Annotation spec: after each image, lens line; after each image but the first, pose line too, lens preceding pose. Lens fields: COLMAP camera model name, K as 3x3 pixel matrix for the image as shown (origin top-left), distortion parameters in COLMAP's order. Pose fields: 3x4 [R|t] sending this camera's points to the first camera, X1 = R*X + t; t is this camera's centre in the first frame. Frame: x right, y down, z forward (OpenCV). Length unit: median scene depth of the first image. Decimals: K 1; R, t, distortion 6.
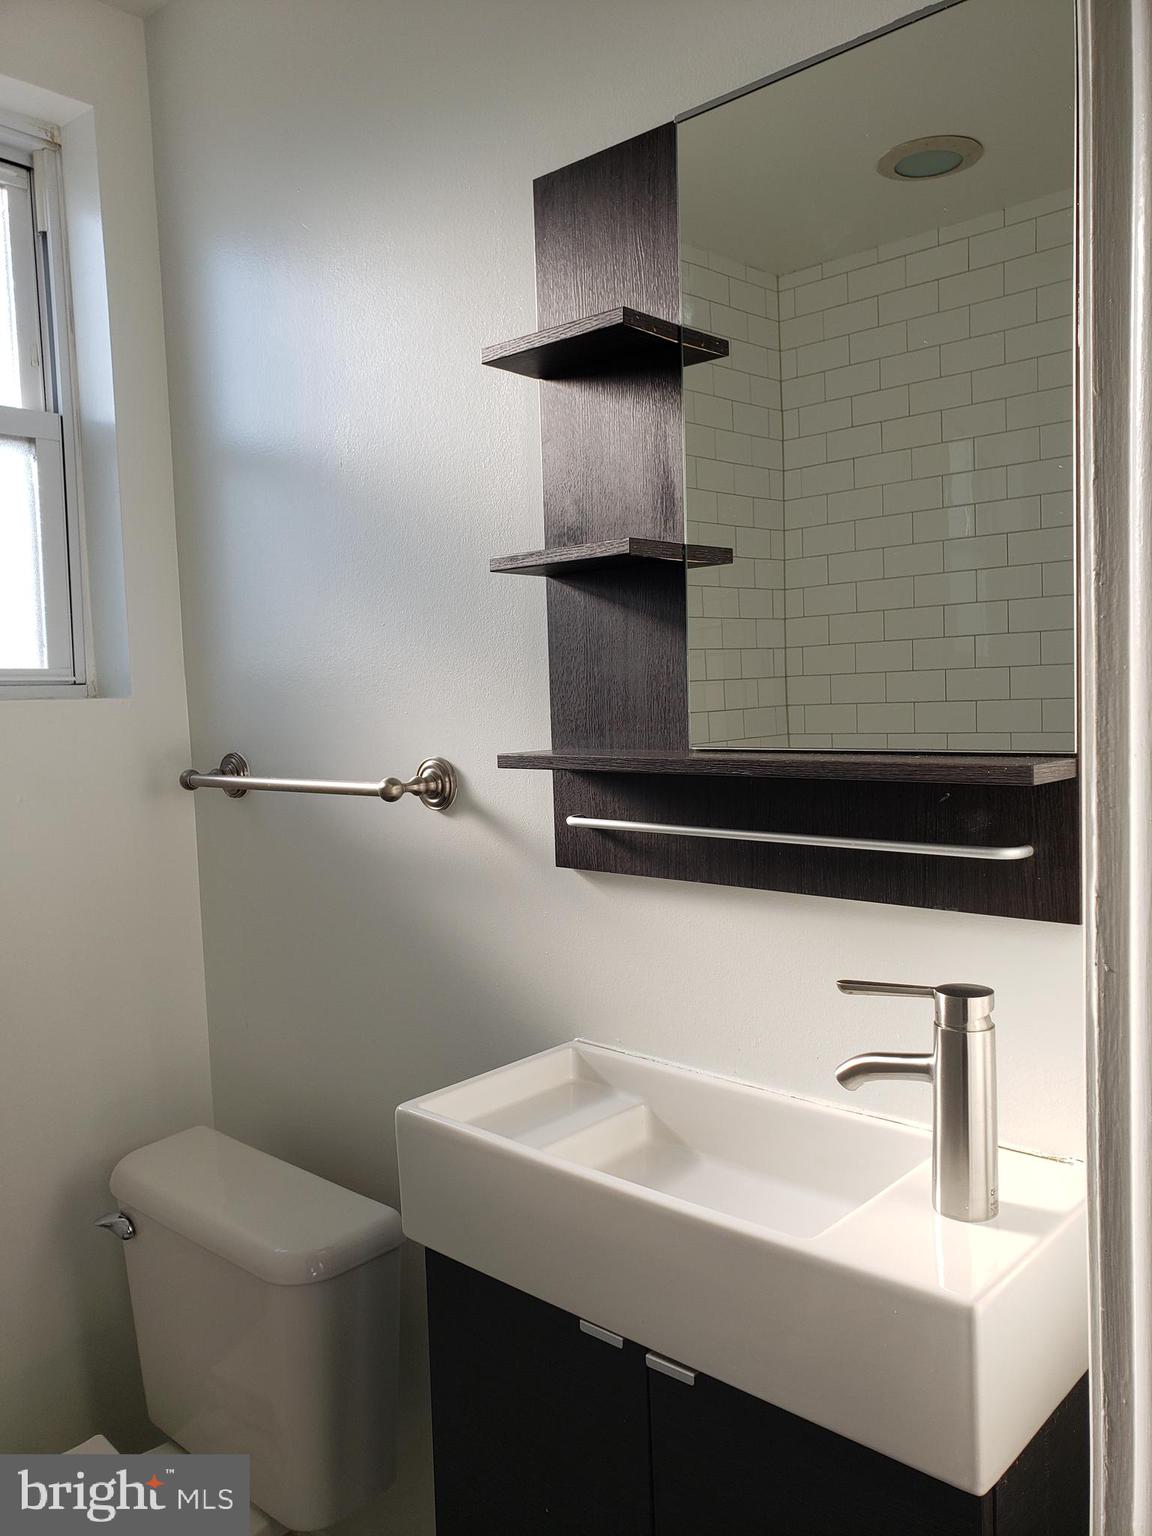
lens RADIAL K [[1197.4, 0, 566.5], [0, 1197.4, 756.9], [0, 0, 1]] dist [0.030156, -0.011208]
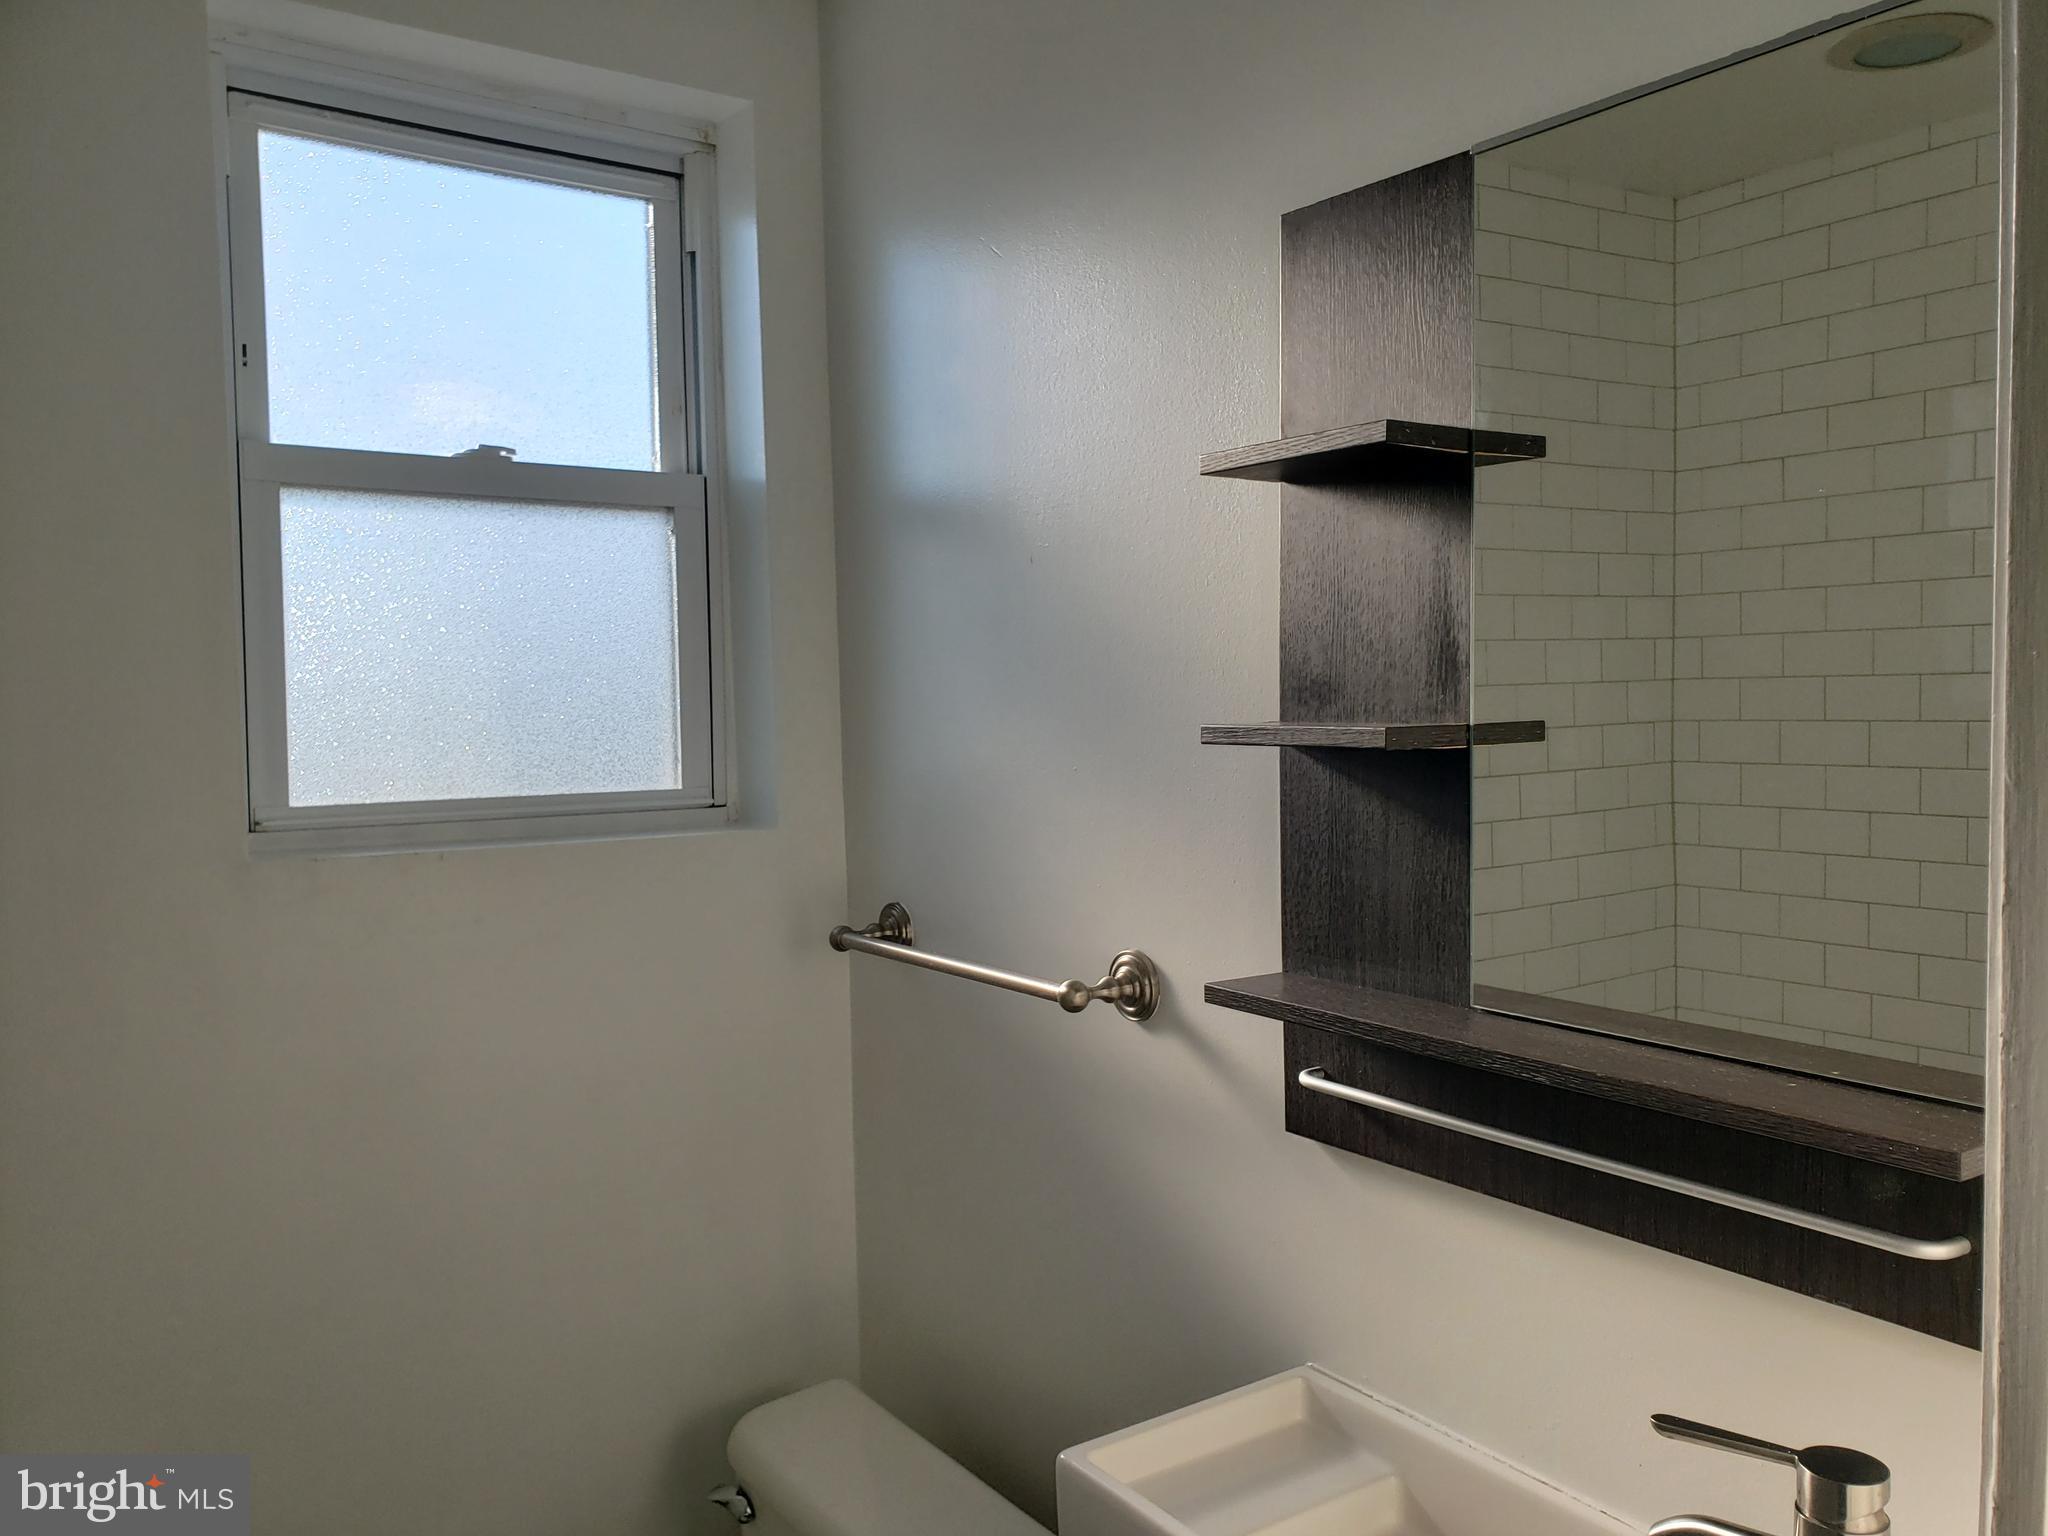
lens RADIAL K [[1596.5, 0, 1000.9], [0, 1596.5, 769.6], [0, 0, 1]] dist [0.030156, -0.011208]
pose [[0.972618, 0.029265, -0.230559, 0.043295], [-0.028298, 0.999571, 0.007504, -0.139247], [0.230680, -0.000775, 0.973029, -0.010244]]
